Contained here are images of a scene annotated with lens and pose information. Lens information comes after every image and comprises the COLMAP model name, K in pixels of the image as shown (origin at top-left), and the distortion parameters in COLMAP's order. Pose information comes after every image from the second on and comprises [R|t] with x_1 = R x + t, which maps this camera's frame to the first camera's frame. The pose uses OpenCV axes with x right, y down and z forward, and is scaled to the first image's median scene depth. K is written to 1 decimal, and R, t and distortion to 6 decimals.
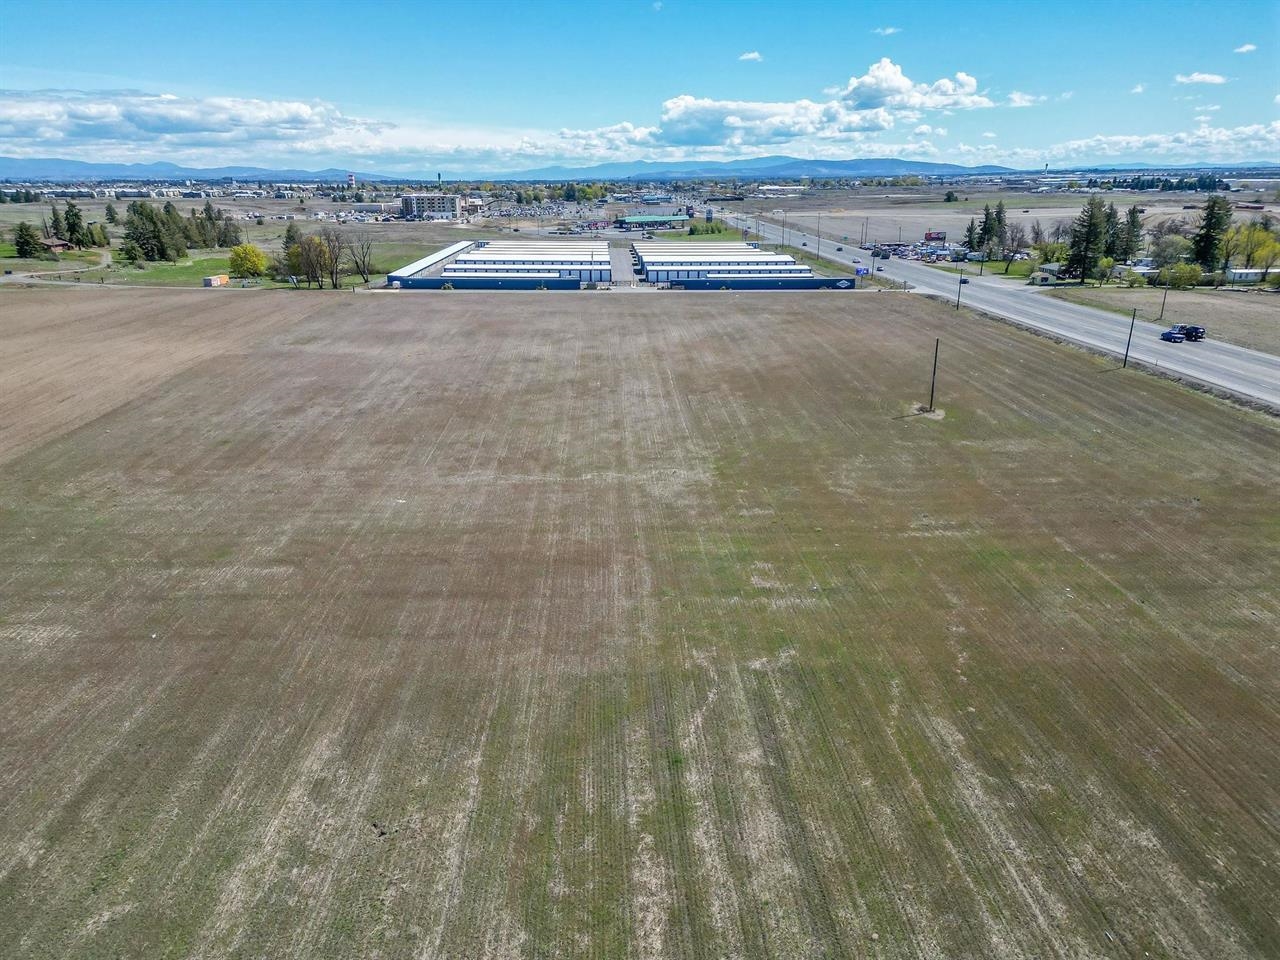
lens RADIAL K [[897.4, 0, 641.4], [0, 897.4, 469.5], [0, 0, 1]] dist [0.078364, -0.043421]
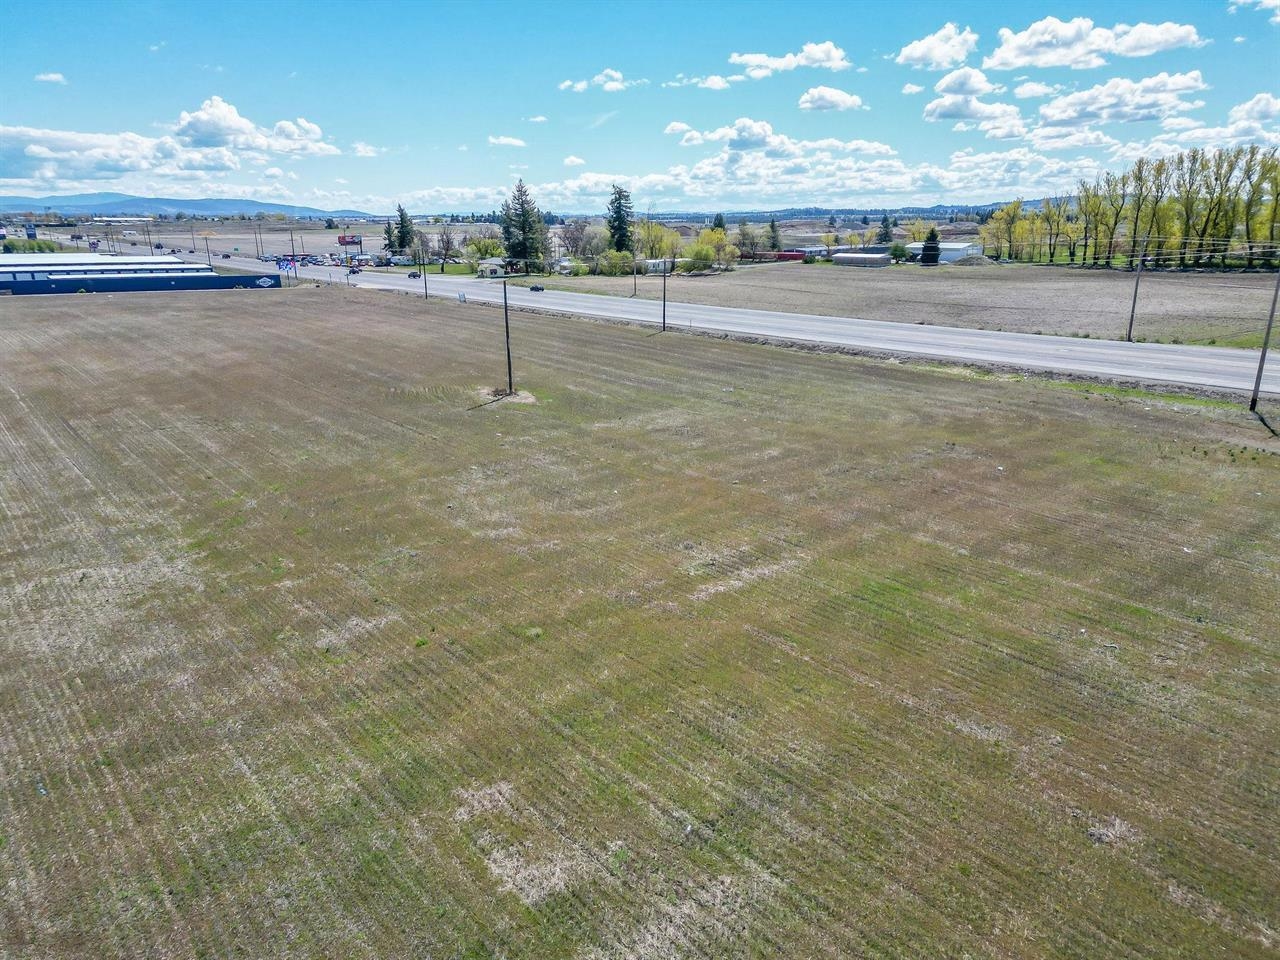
lens RADIAL K [[897.4, 0, 641.1], [0, 897.4, 456.5], [0, 0, 1]] dist [0.078364, -0.043421]
pose [[0.796528, -0.153379, 0.584824, 0.003376], [0.186085, 0.982524, 0.004235, -0.004887], [-0.575253, 0.105454, 0.811149, 0.485510]]
